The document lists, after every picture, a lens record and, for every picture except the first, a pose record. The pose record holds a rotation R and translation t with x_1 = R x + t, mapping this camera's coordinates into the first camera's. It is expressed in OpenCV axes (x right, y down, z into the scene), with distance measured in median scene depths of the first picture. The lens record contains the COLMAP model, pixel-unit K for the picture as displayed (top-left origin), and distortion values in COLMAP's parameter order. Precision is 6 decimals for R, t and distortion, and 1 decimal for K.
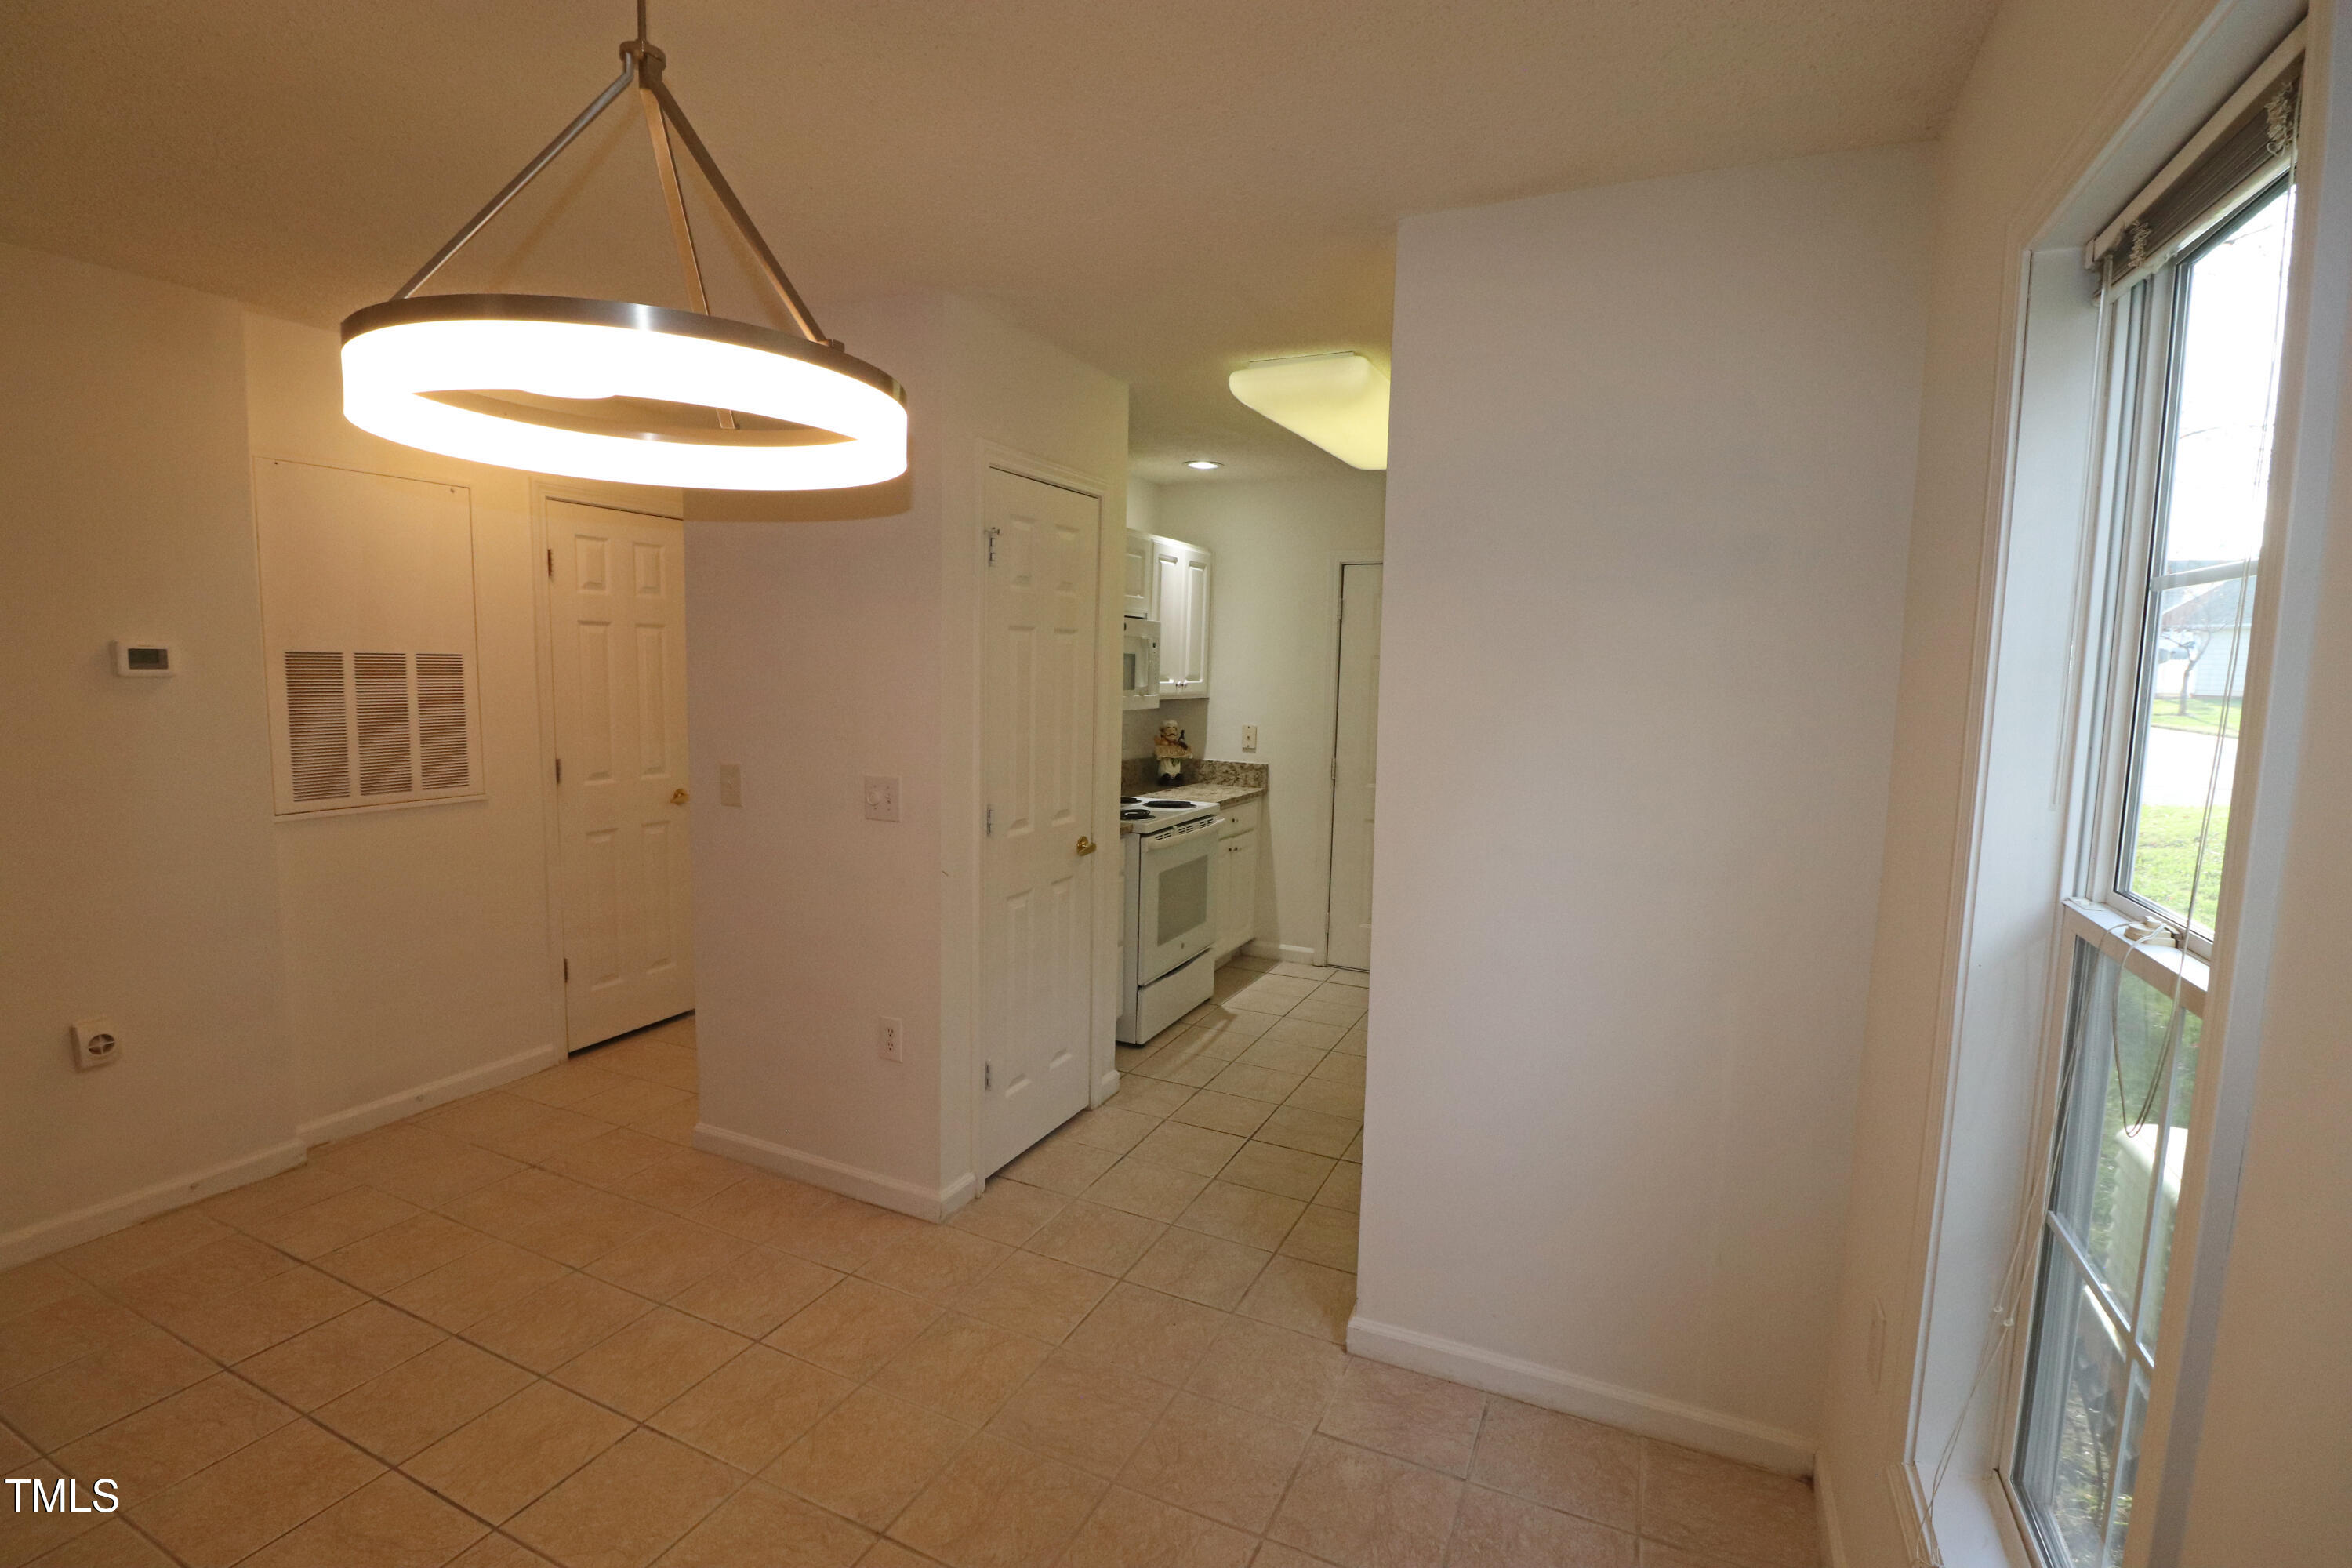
lens RADIAL K [[1082.5, 0, 1163.5], [0, 1082.5, 776.1], [0, 0, 1]] dist [-0.009897, -0.007542]
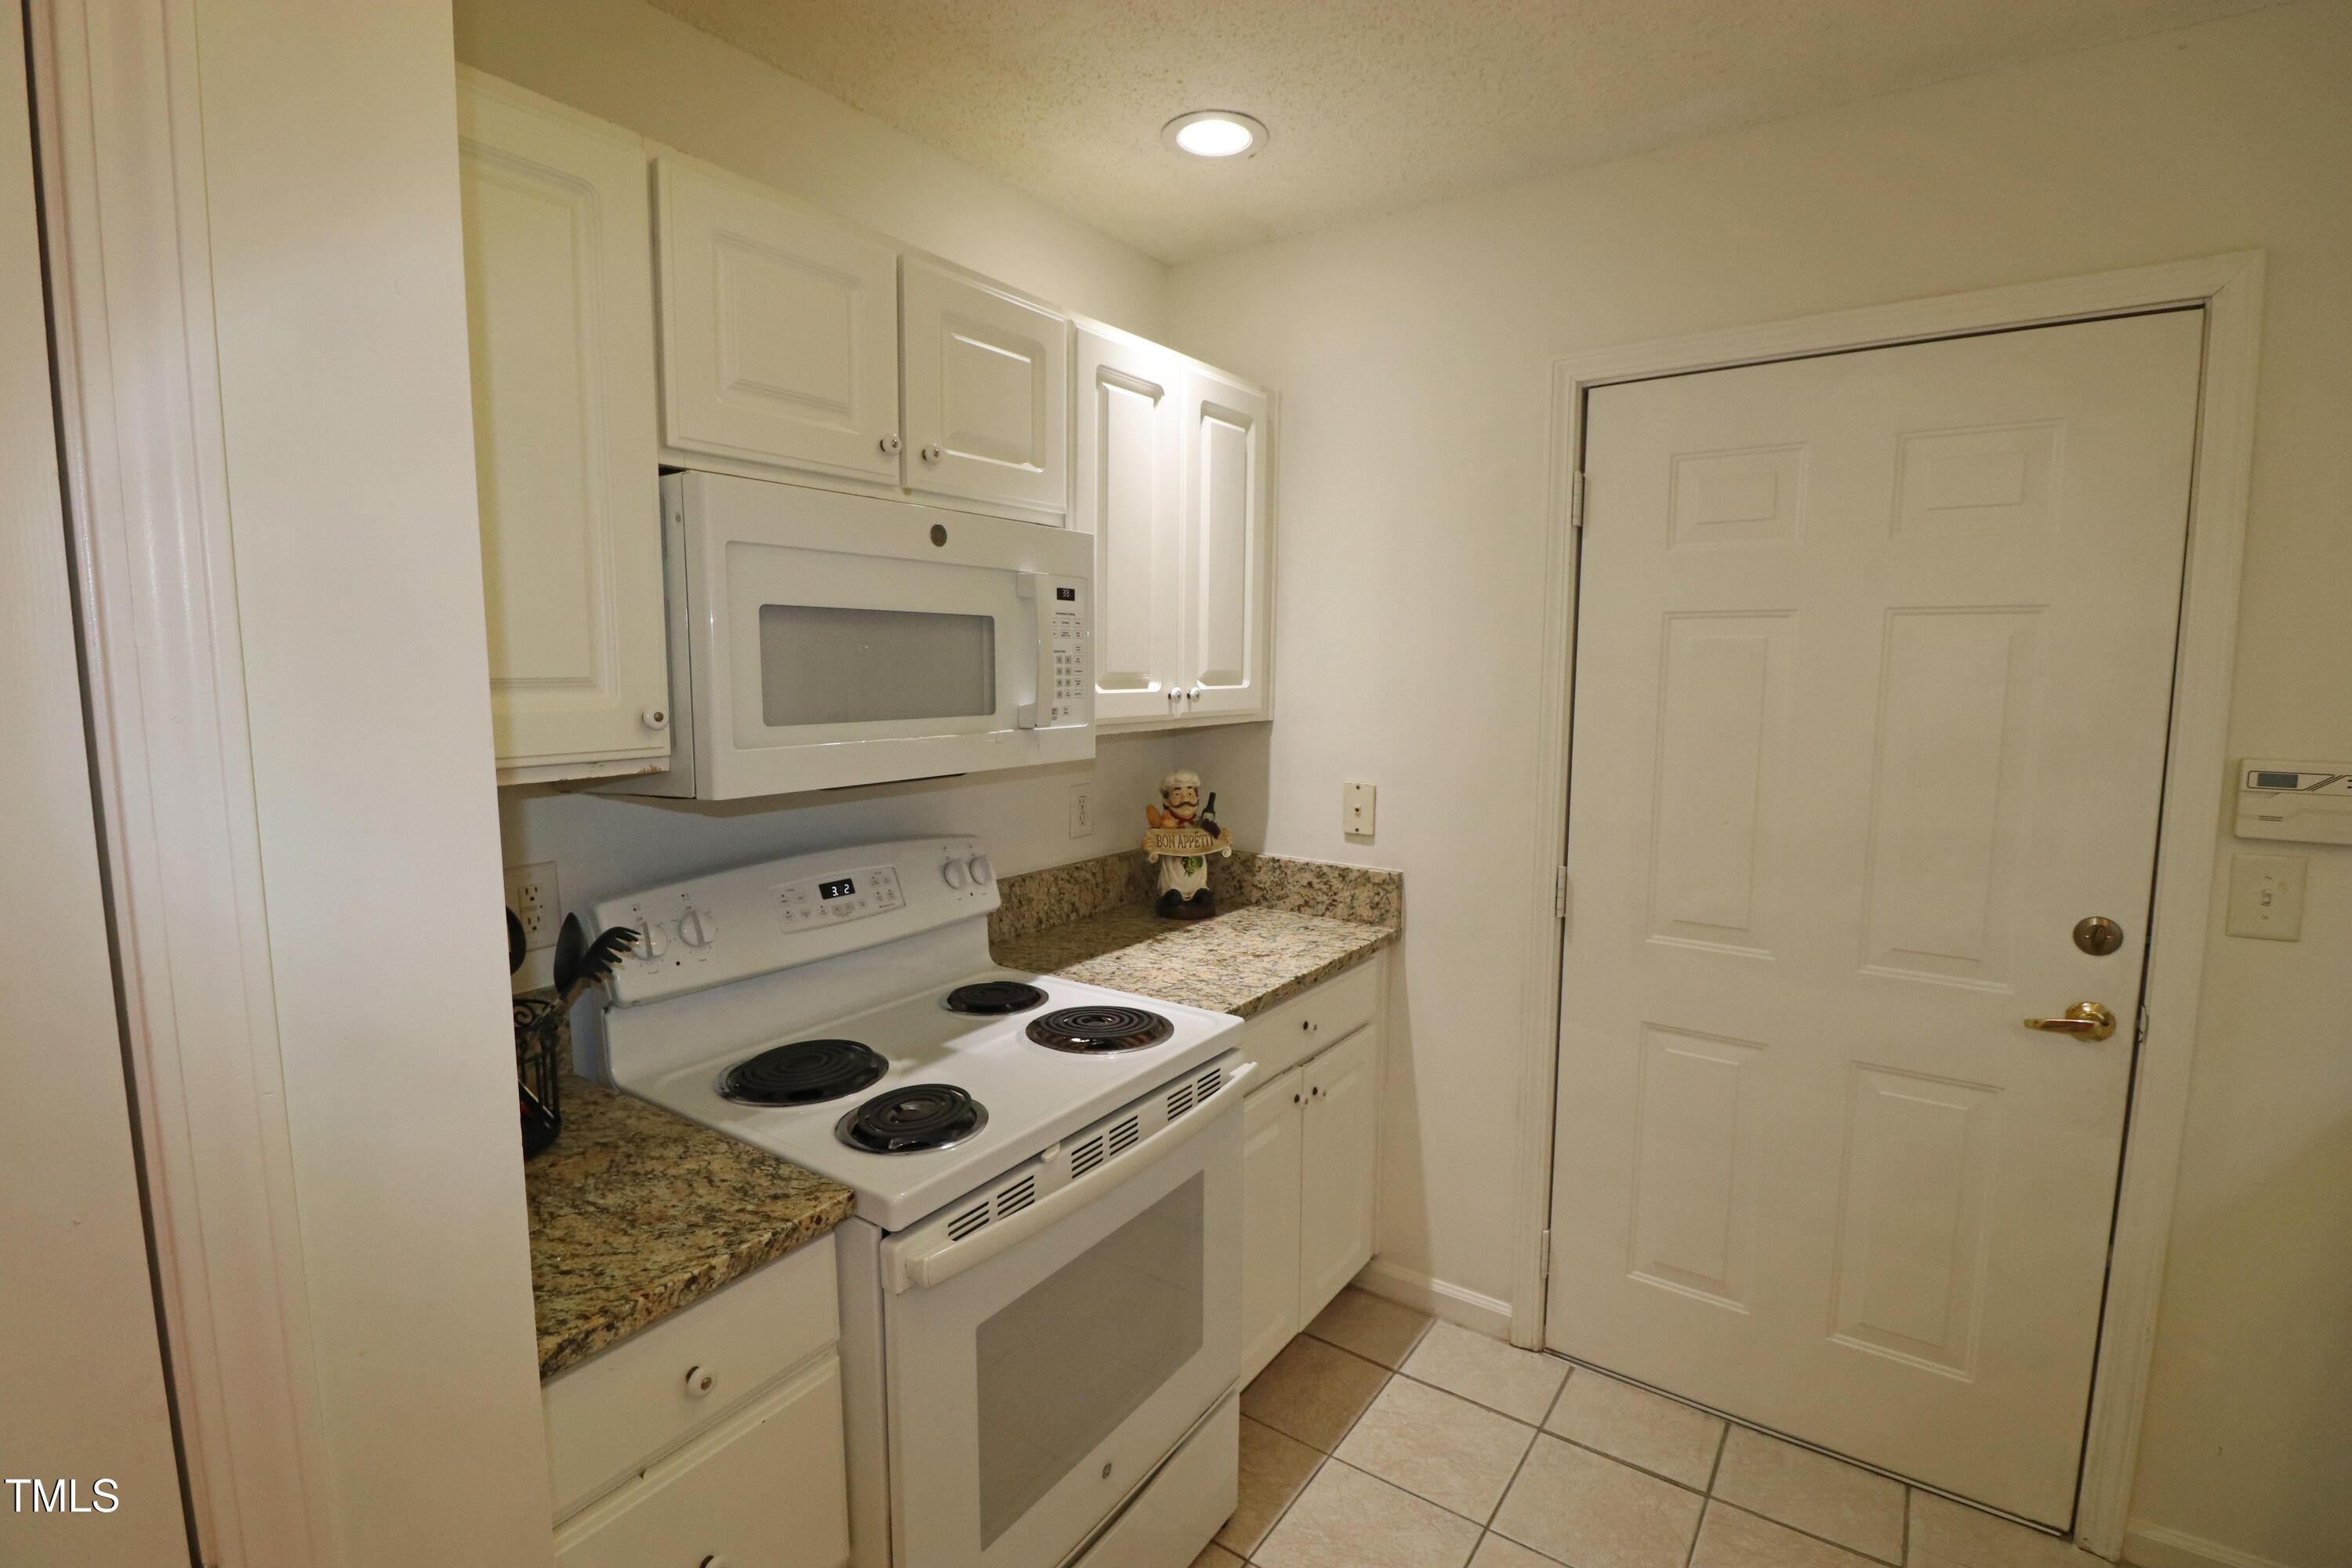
lens RADIAL K [[1082.5, 0, 1159.9], [0, 1082.5, 781.6], [0, 0, 1]] dist [-0.009897, -0.007542]
pose [[0.984066, -0.003587, -0.177768, 0.080739], [0.004242, 0.999986, 0.003304, -0.051154], [0.177753, -0.004006, 0.984067, 0.572512]]
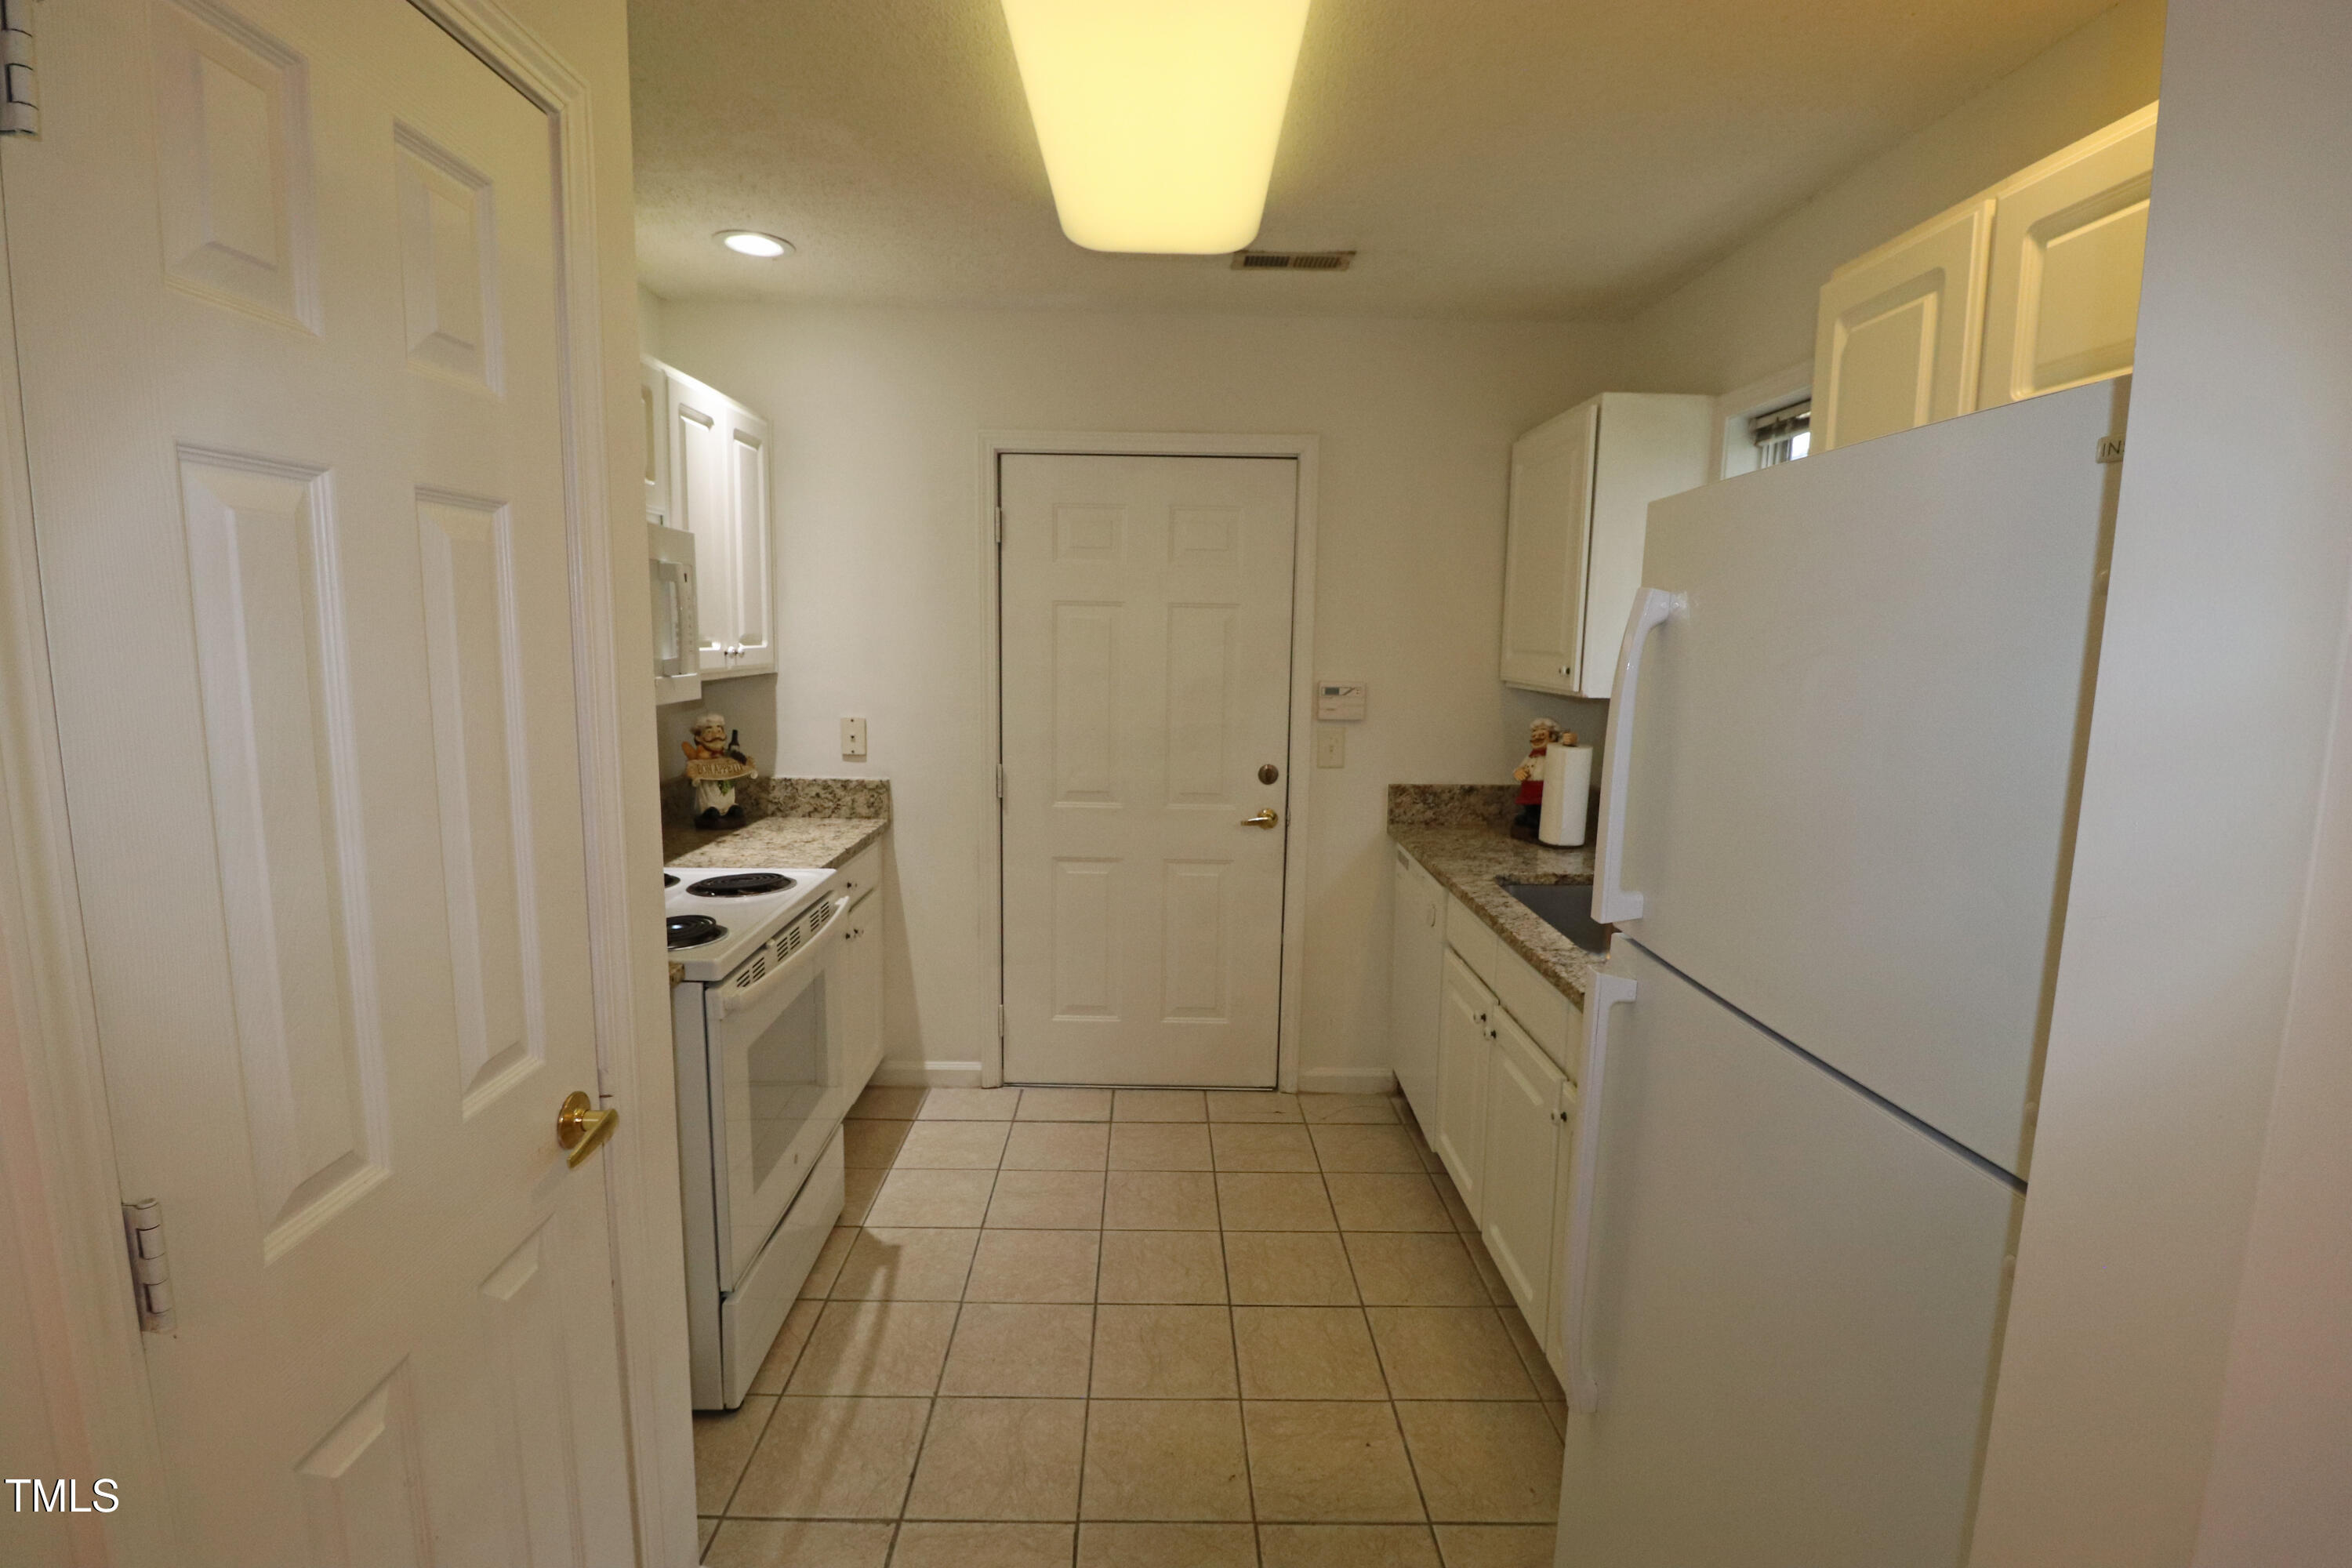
lens RADIAL K [[1082.5, 0, 1168.2], [0, 1082.5, 780.8], [0, 0, 1]] dist [-0.009897, -0.007542]
pose [[0.896590, -0.070546, 0.437206, -0.030531], [0.051266, 0.997127, 0.055761, -0.037435], [-0.439884, -0.027581, 0.897631, 0.393141]]
